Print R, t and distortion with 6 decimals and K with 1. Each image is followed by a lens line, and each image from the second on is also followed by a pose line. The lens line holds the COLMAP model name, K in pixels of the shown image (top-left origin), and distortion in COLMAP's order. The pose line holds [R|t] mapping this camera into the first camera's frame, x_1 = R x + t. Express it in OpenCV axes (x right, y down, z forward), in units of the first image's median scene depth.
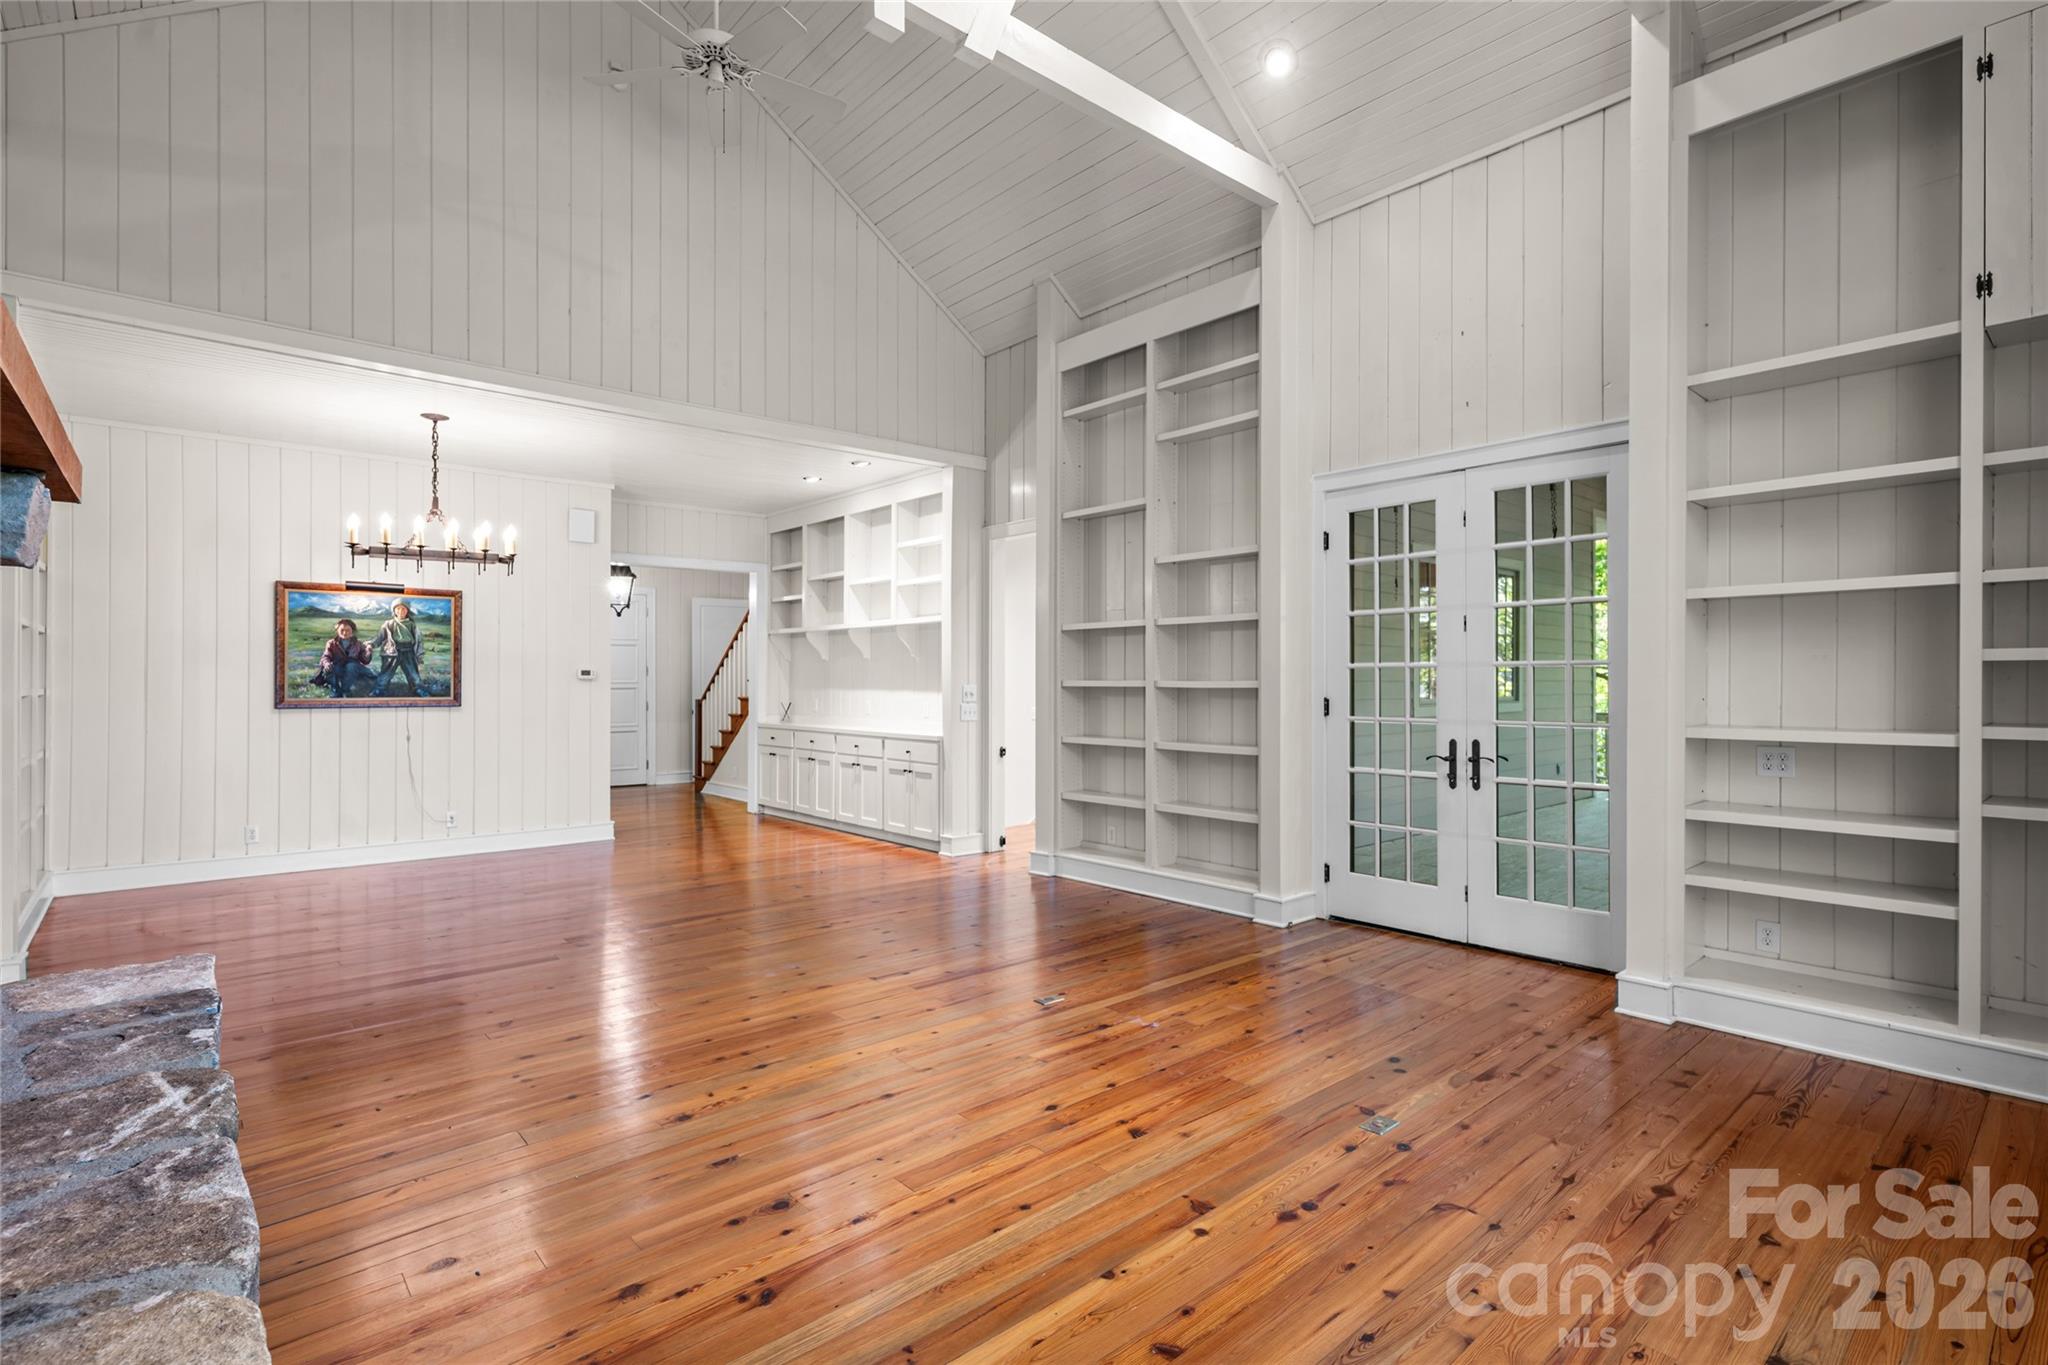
lens RADIAL K [[982.1, 0, 1016.9], [0, 982.1, 677.6], [0, 0, 1]] dist [0.001412, 0.003257]
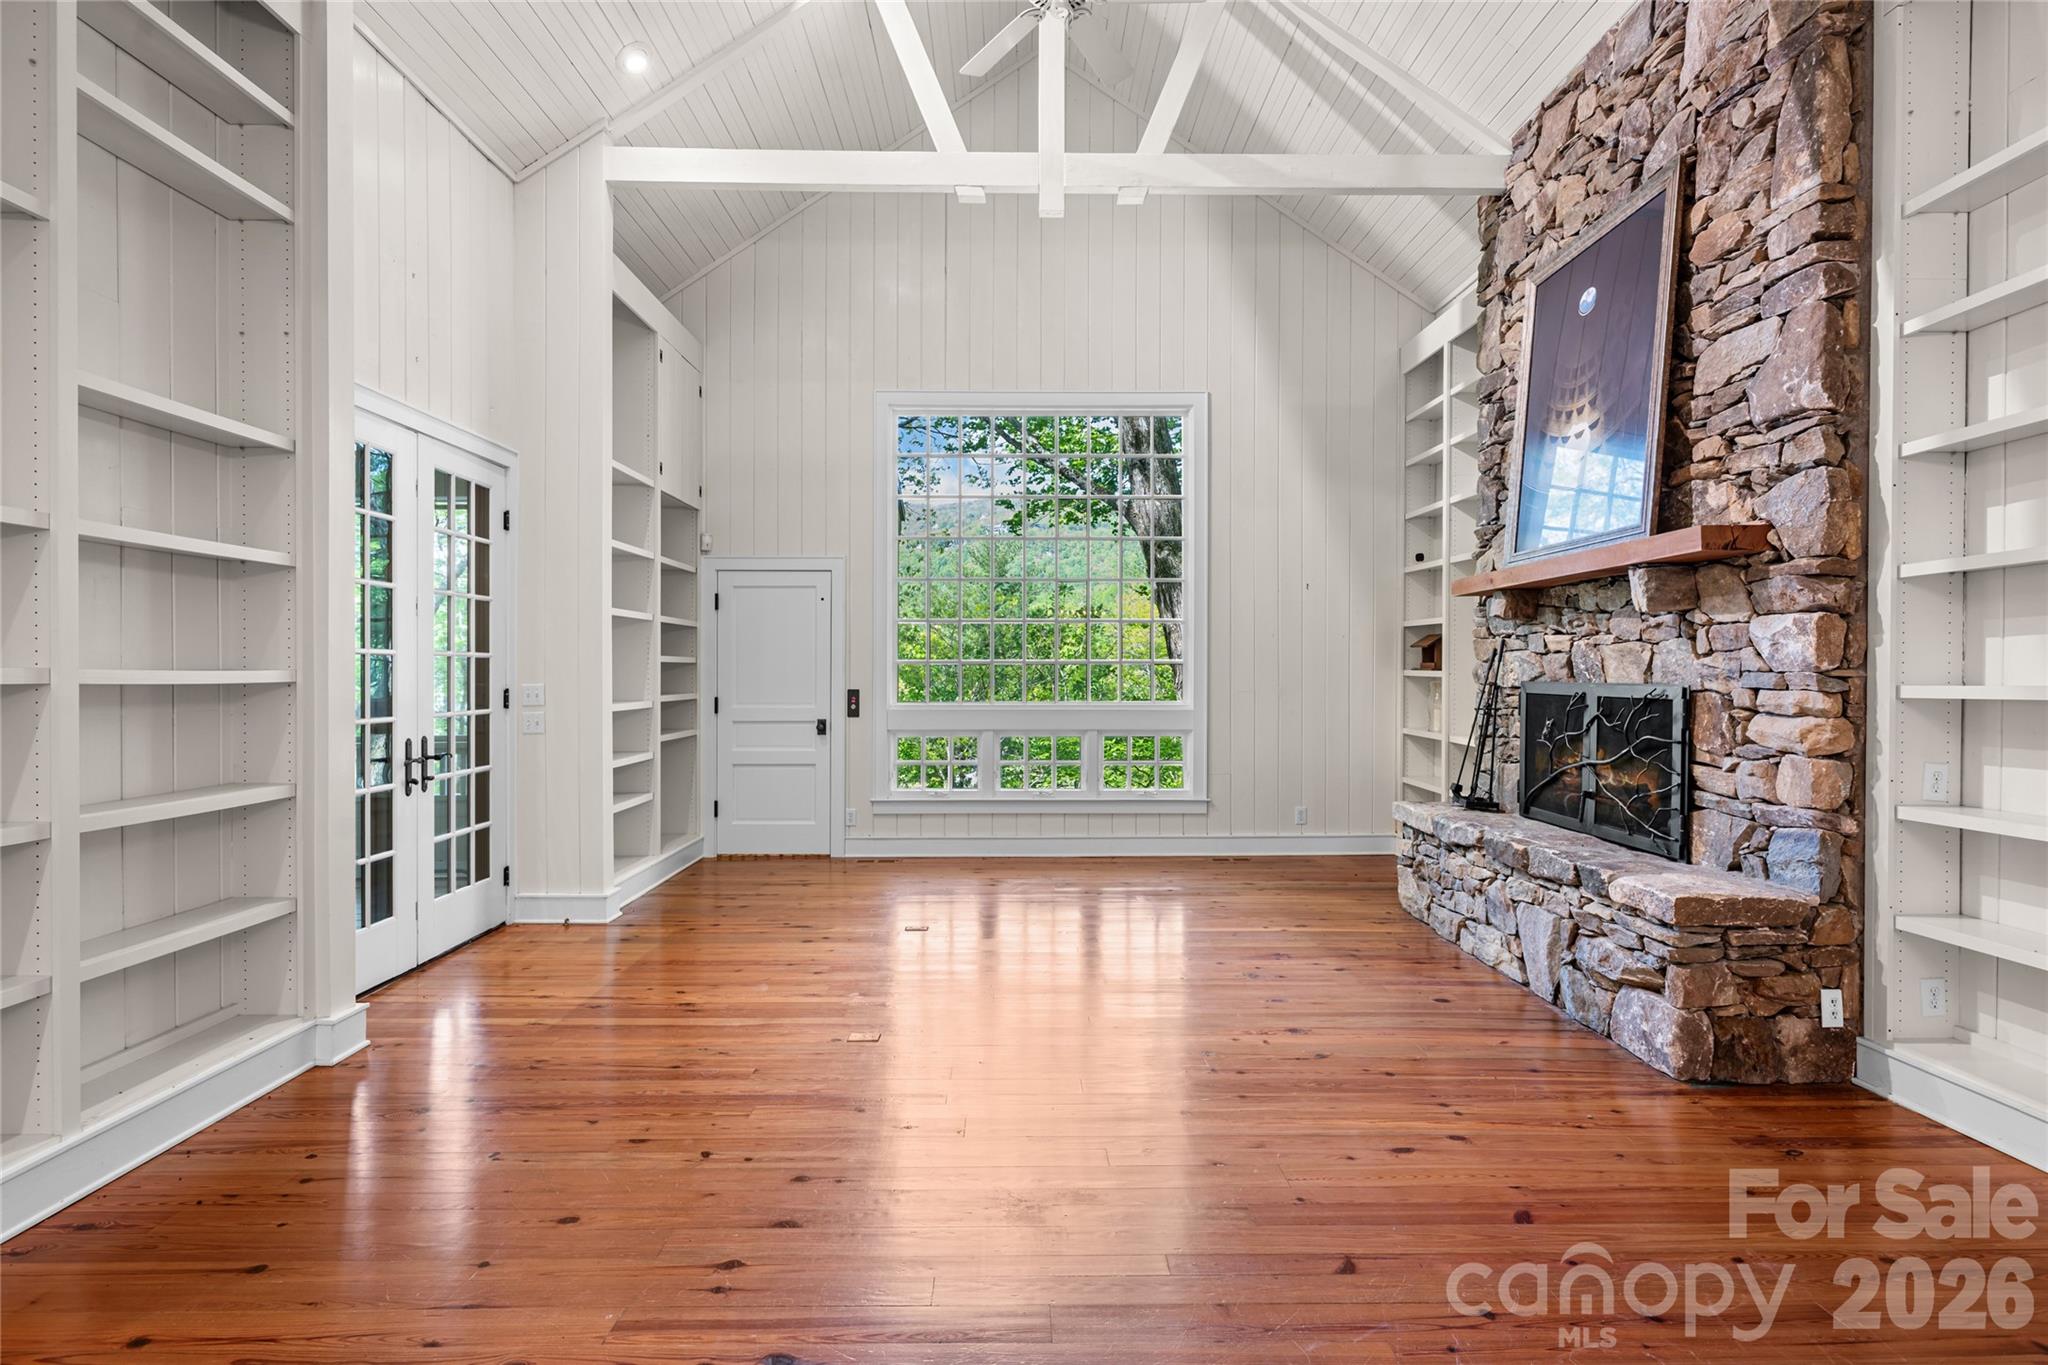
lens RADIAL K [[982.1, 0, 1019.9], [0, 982.1, 684.0], [0, 0, 1]] dist [0.001412, 0.003257]
pose [[-0.760524, -0.006110, 0.649281, -0.629974], [-0.001207, 0.999967, 0.007996, 0.007784], [-0.649309, 0.005297, -0.760507, 1.554687]]
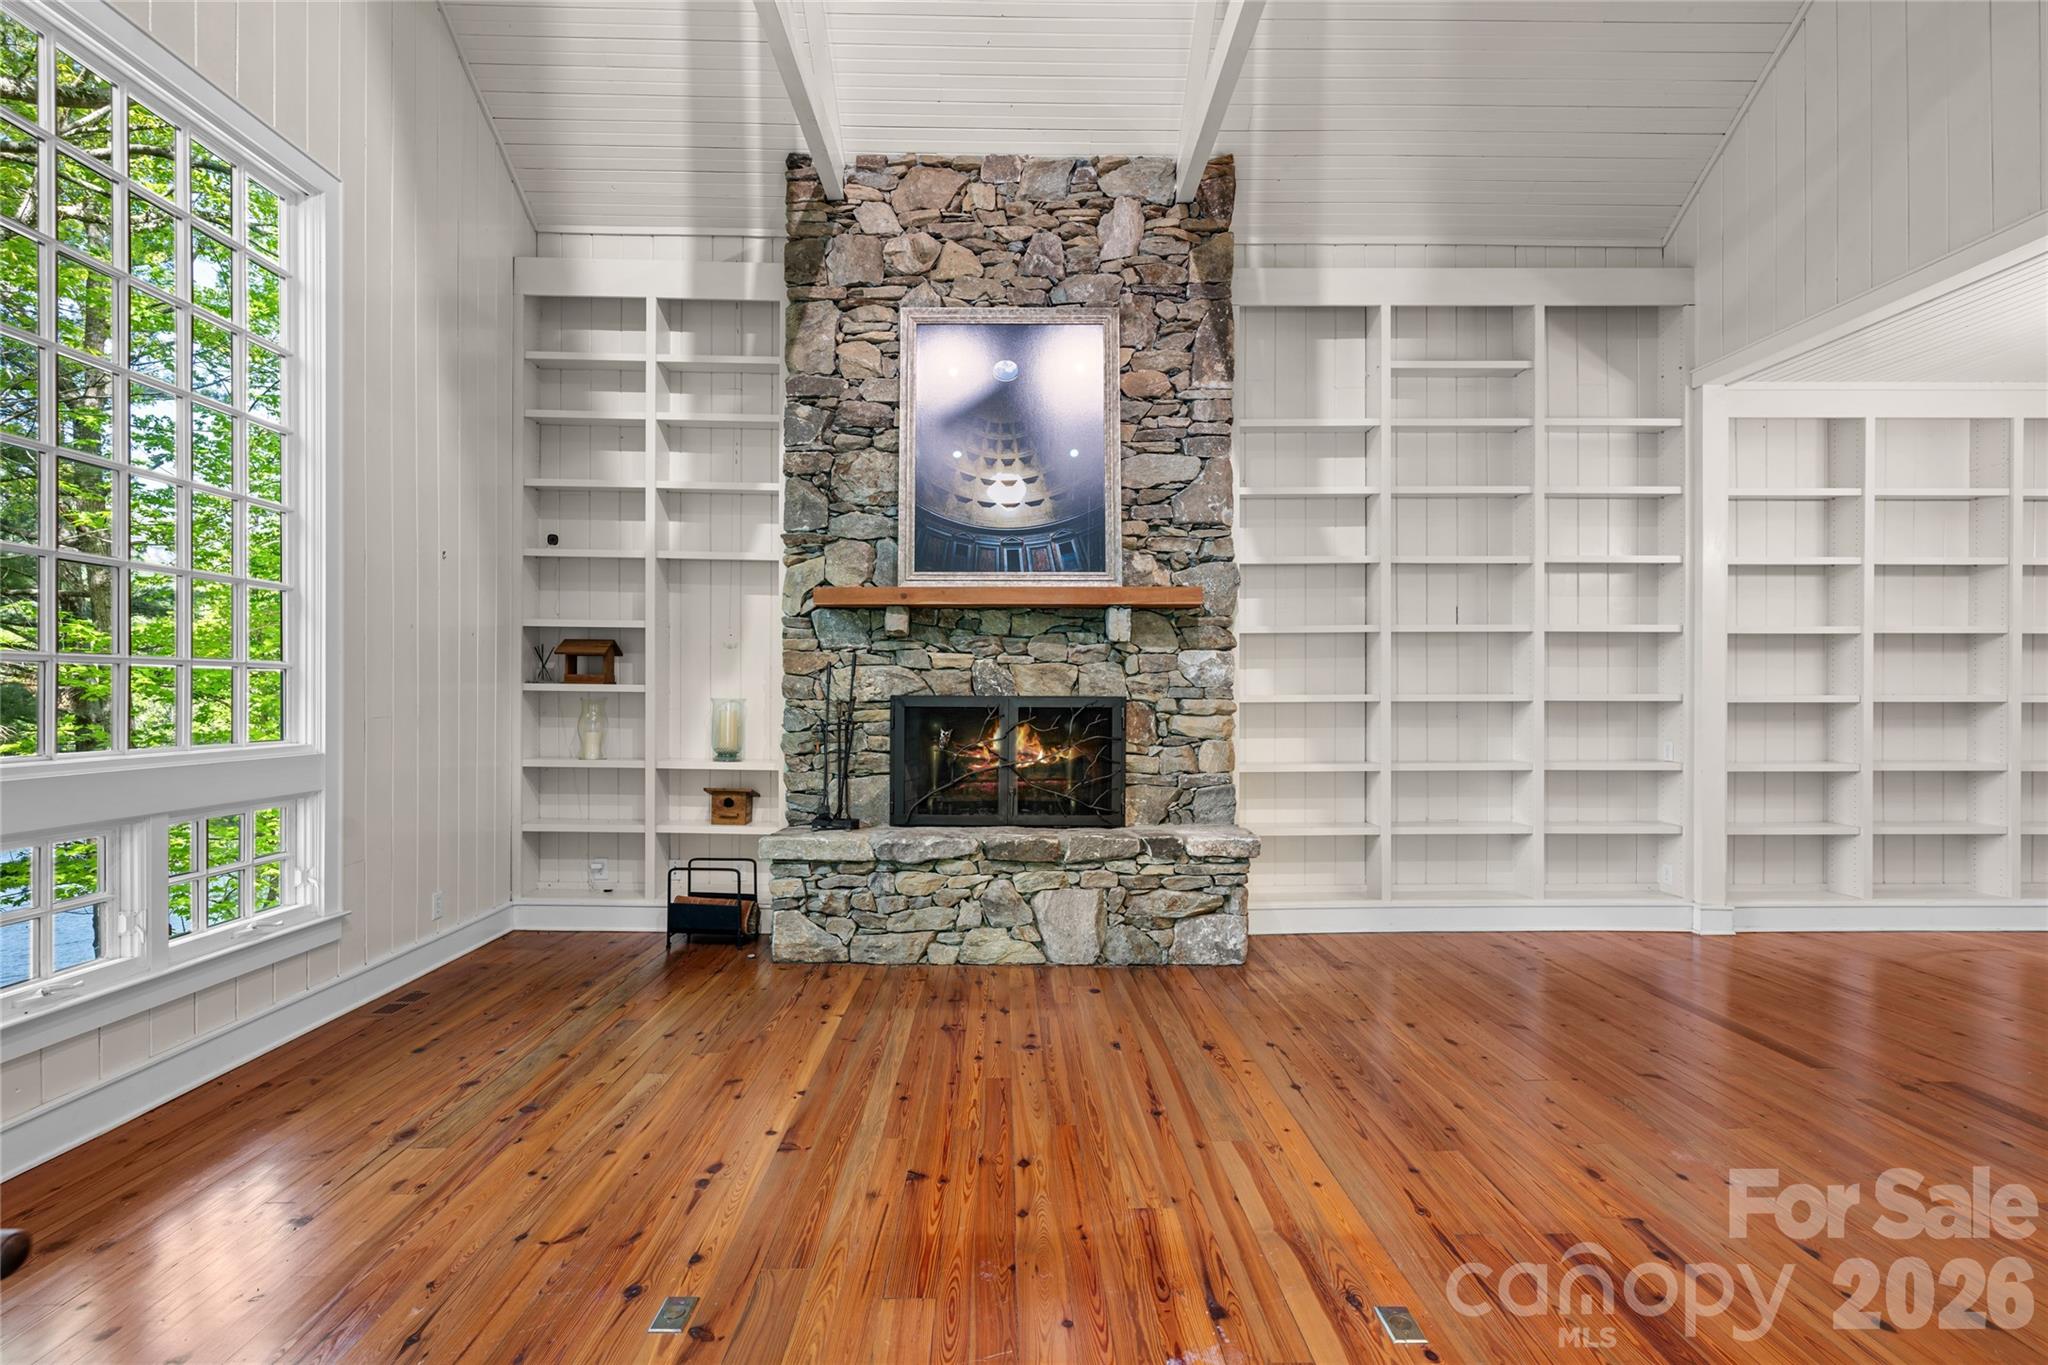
lens RADIAL K [[982.1, 0, 1021.1], [0, 982.1, 687.4], [0, 0, 1]] dist [0.001412, 0.003257]
pose [[-0.643279, -0.003157, -0.765626, 0.529390], [0.001953, 0.999981, -0.005765, 0.010558], [0.765630, -0.005204, -0.643261, 1.161858]]
